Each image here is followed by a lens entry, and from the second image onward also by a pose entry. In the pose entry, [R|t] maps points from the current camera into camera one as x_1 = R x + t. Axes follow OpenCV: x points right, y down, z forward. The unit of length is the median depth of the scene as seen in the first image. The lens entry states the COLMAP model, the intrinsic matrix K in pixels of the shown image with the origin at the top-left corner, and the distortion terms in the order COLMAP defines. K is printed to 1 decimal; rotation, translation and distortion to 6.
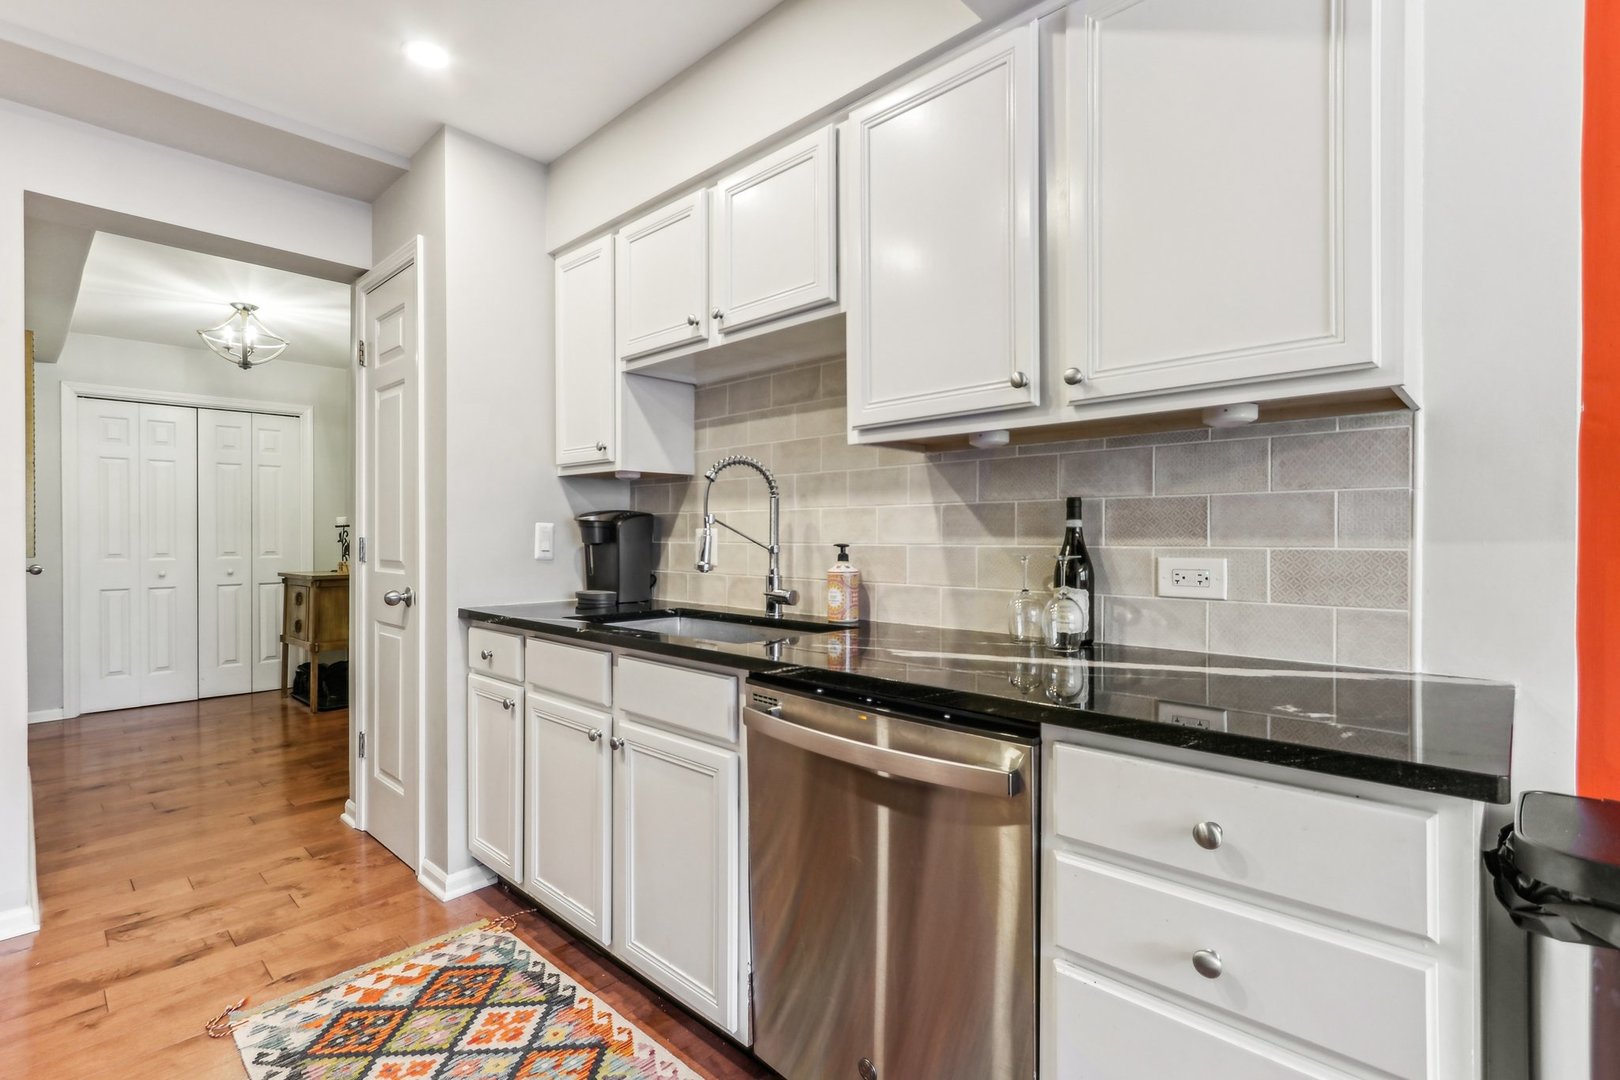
lens RADIAL K [[768.4, 0, 806.4], [0, 768.4, 536.6], [0, 0, 1]] dist [-0.002197, 0.003750]
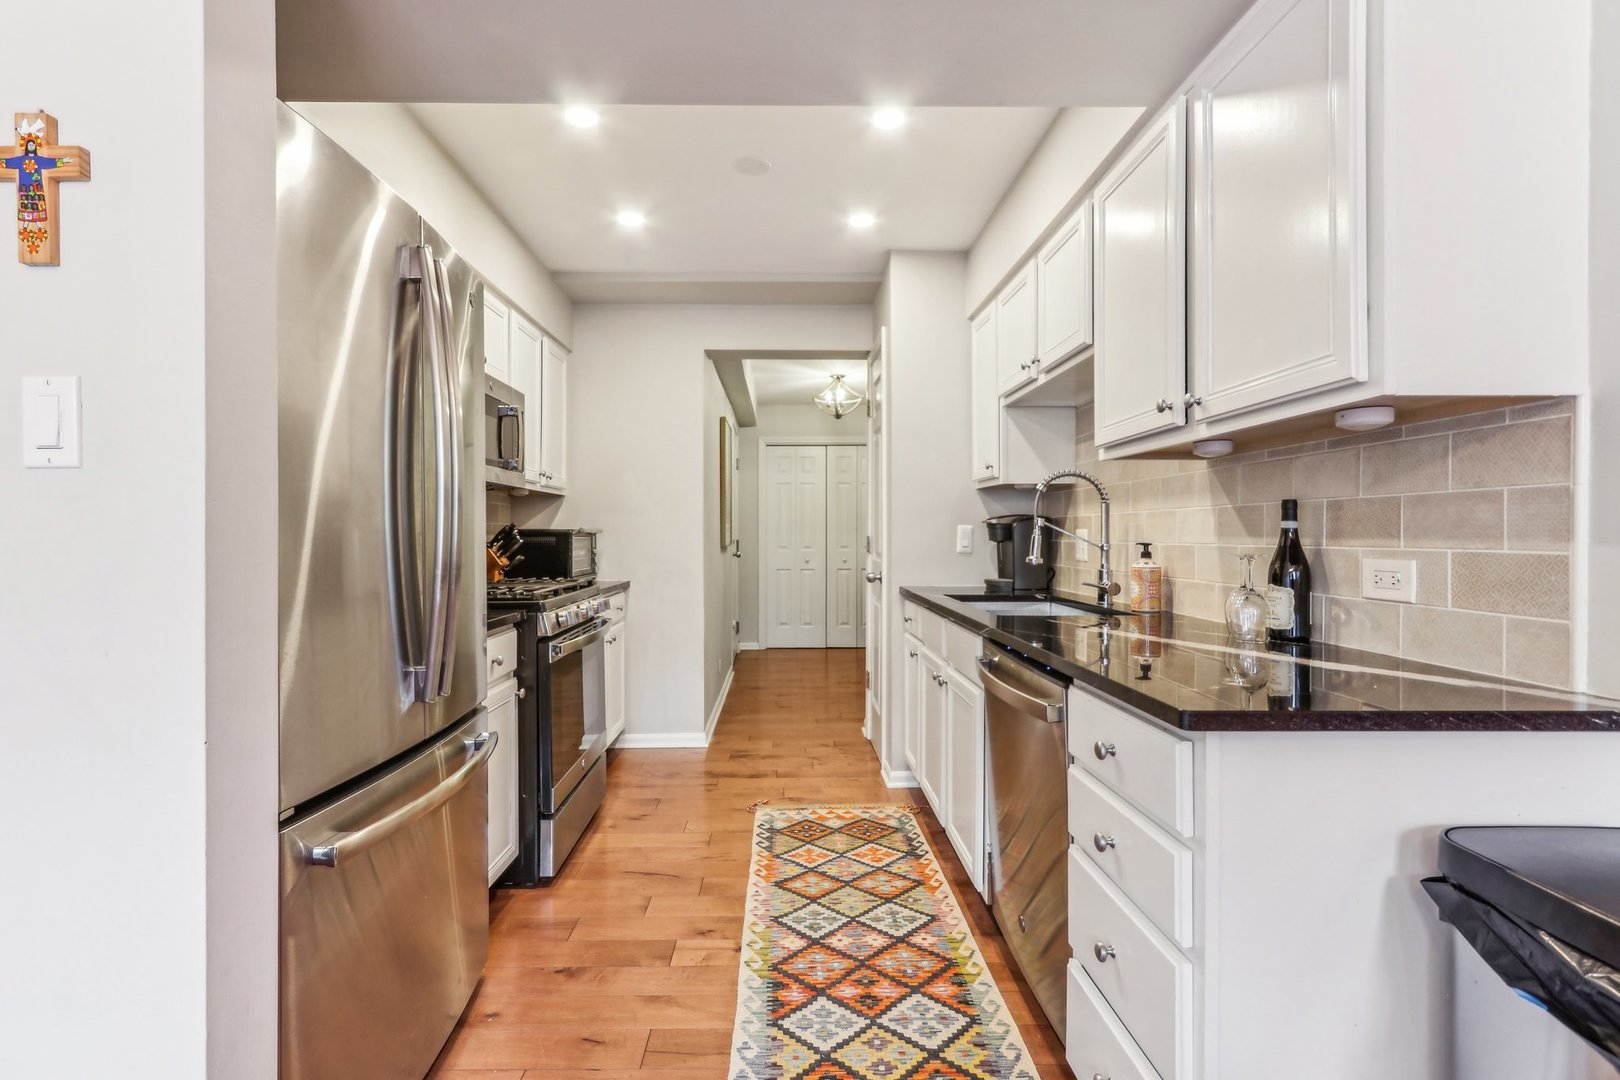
lens RADIAL K [[768.4, 0, 785.5], [0, 768.4, 533.0], [0, 0, 1]] dist [-0.002197, 0.003750]
pose [[0.699446, 0.000404, -0.714685, 0.528485], [-0.002403, 0.999996, -0.001786, -0.001806], [0.714681, 0.002966, 0.699444, -0.185951]]
